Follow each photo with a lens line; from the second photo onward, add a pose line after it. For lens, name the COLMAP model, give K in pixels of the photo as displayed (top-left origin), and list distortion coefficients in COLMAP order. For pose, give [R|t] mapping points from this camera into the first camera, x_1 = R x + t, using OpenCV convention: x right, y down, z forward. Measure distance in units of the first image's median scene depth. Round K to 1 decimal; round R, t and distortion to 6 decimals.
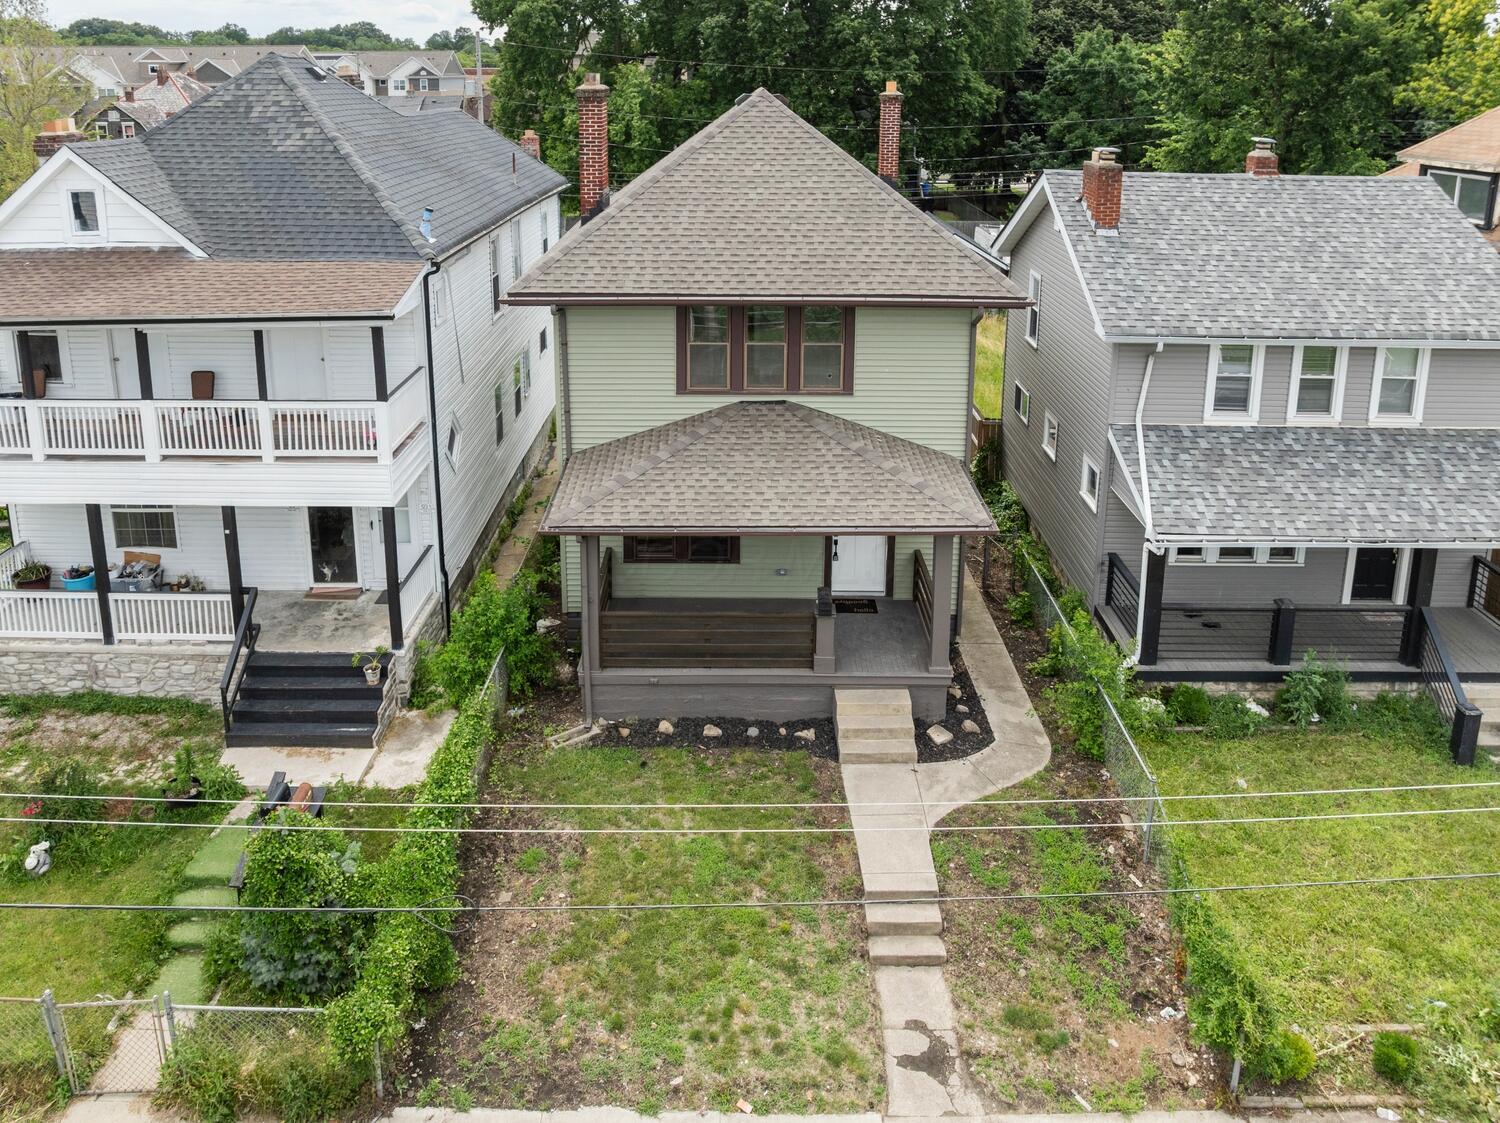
lens RADIAL K [[1196.0, 0, 792.5], [0, 1196.0, 349.6], [0, 0, 1]] dist [-0.033833, 0.006140]
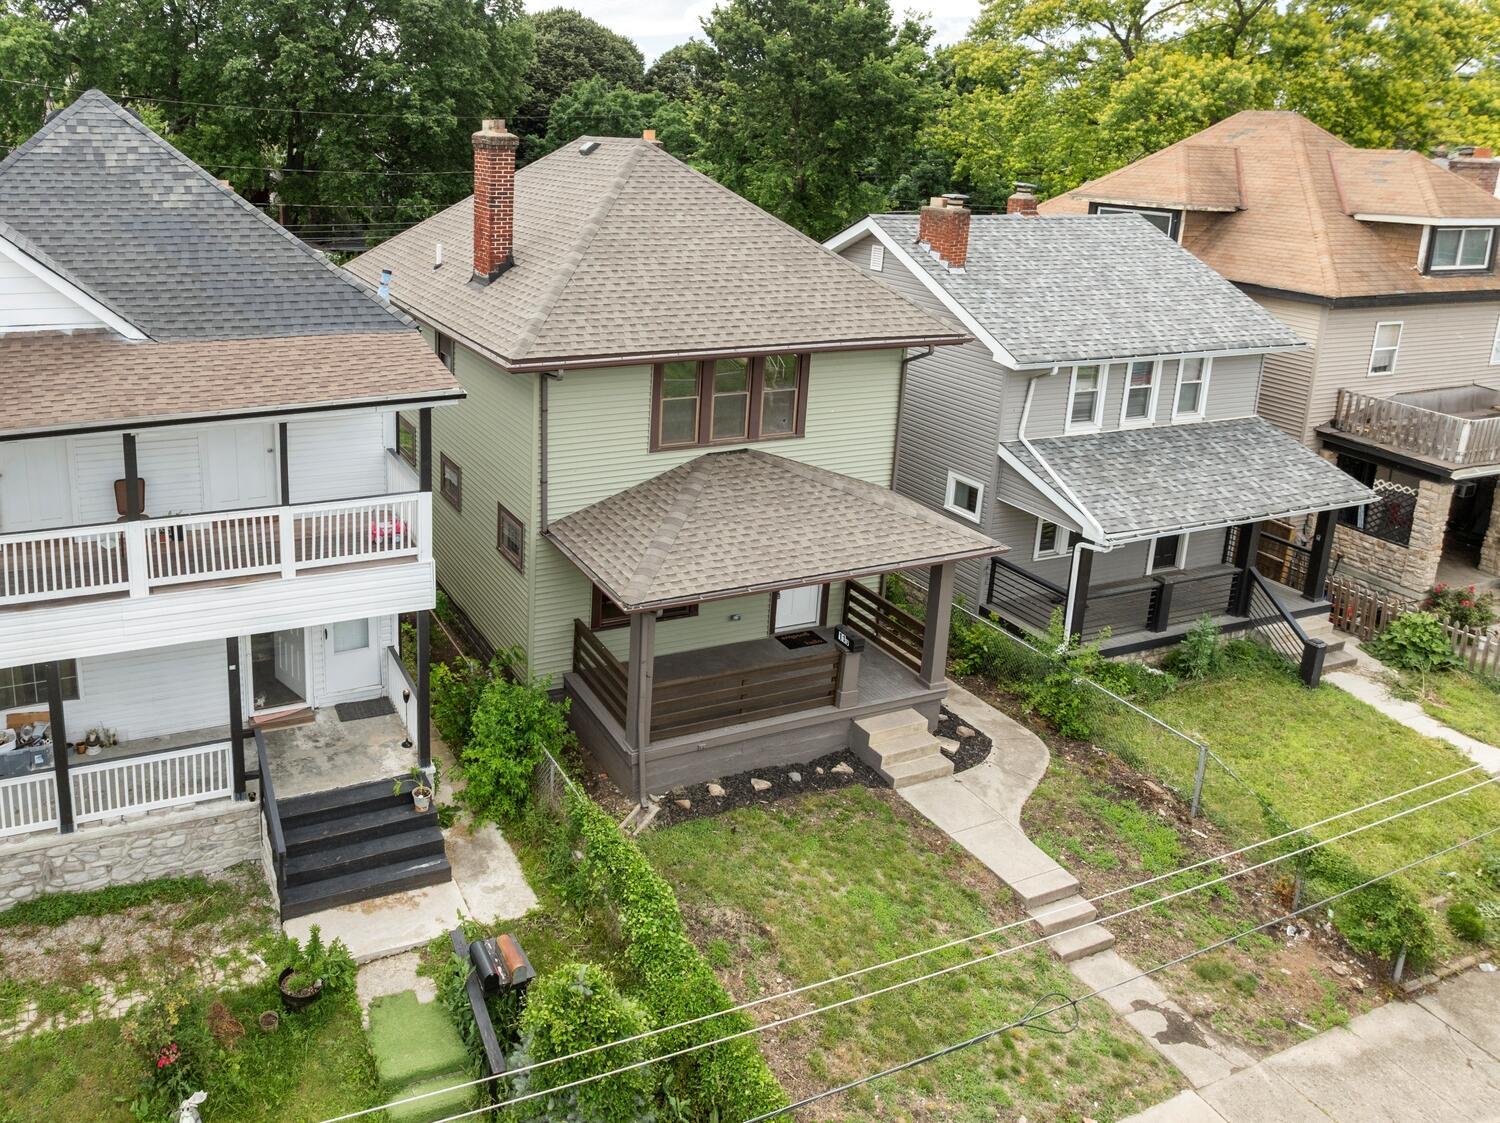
lens RADIAL K [[1142.8, 0, 643.2], [0, 1142.8, 397.3], [0, 0, 1]] dist [-0.031059, 0.005345]
pose [[0.924467, -0.076187, 0.373573, -0.469099], [0.070768, 0.997093, 0.028221, -0.035818], [-0.374637, 0.000348, 0.927171, 0.144790]]
